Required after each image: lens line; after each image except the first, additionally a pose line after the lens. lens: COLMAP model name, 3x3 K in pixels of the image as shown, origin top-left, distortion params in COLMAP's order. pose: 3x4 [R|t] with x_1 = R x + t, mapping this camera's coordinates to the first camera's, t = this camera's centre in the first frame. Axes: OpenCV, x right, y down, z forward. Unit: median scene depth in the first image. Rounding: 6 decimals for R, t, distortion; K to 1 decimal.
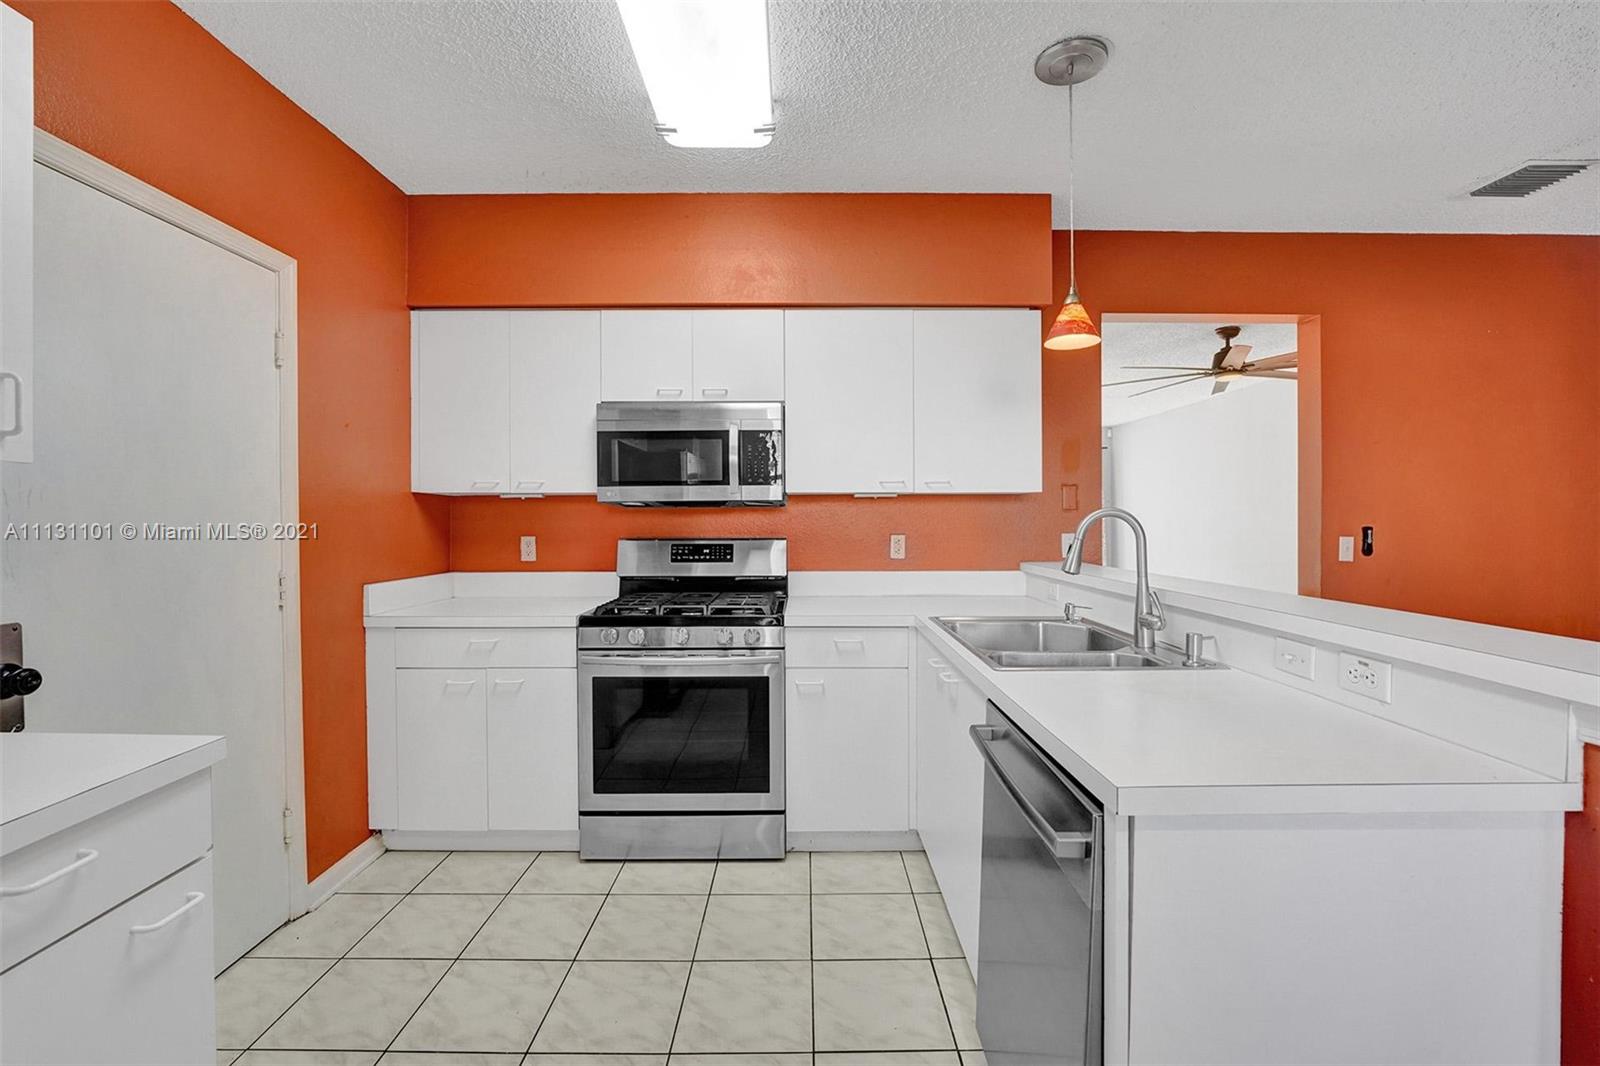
lens RADIAL K [[668.5, 0, 802.9], [0, 668.5, 528.5], [0, 0, 1]] dist [-0.022276, -0.000224]
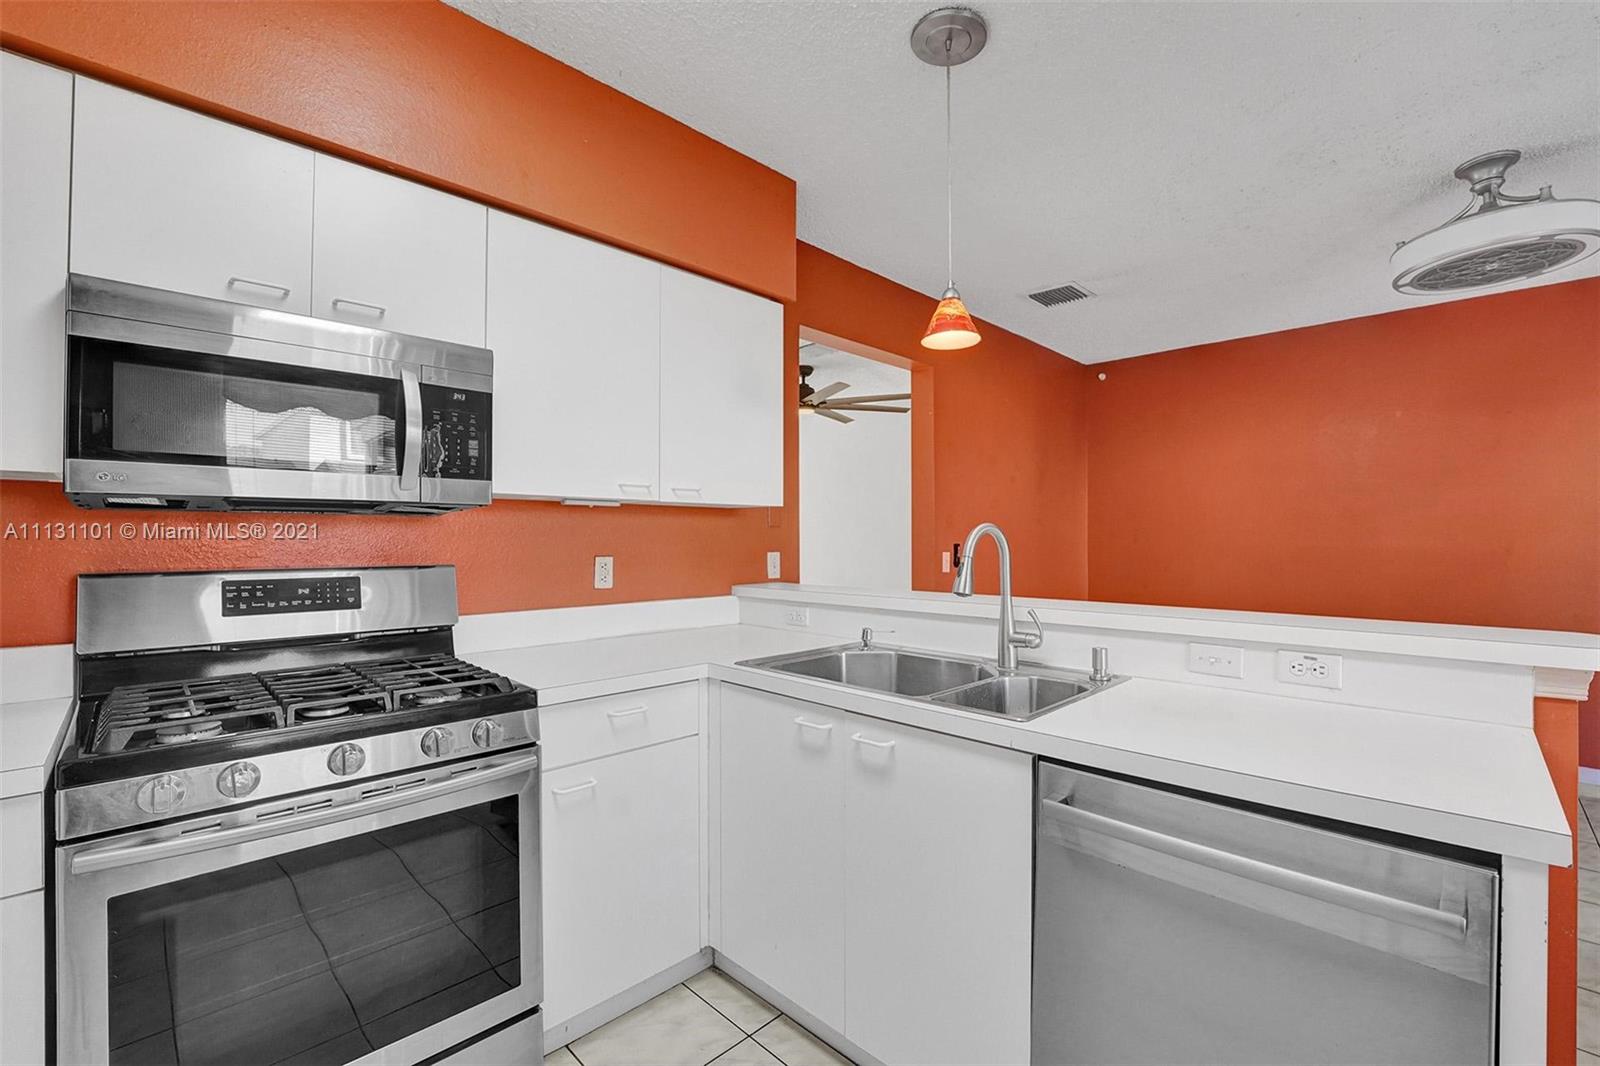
lens RADIAL K [[673.4, 0, 800.0], [0, 673.4, 533.0], [0, 0, 1]] dist [-0.021066, -0.000216]
pose [[0.706363, 0.008308, 0.707801, -0.266536], [0.008195, 0.999768, -0.019913, -0.000545], [-0.707802, 0.019867, 0.706132, 0.340759]]
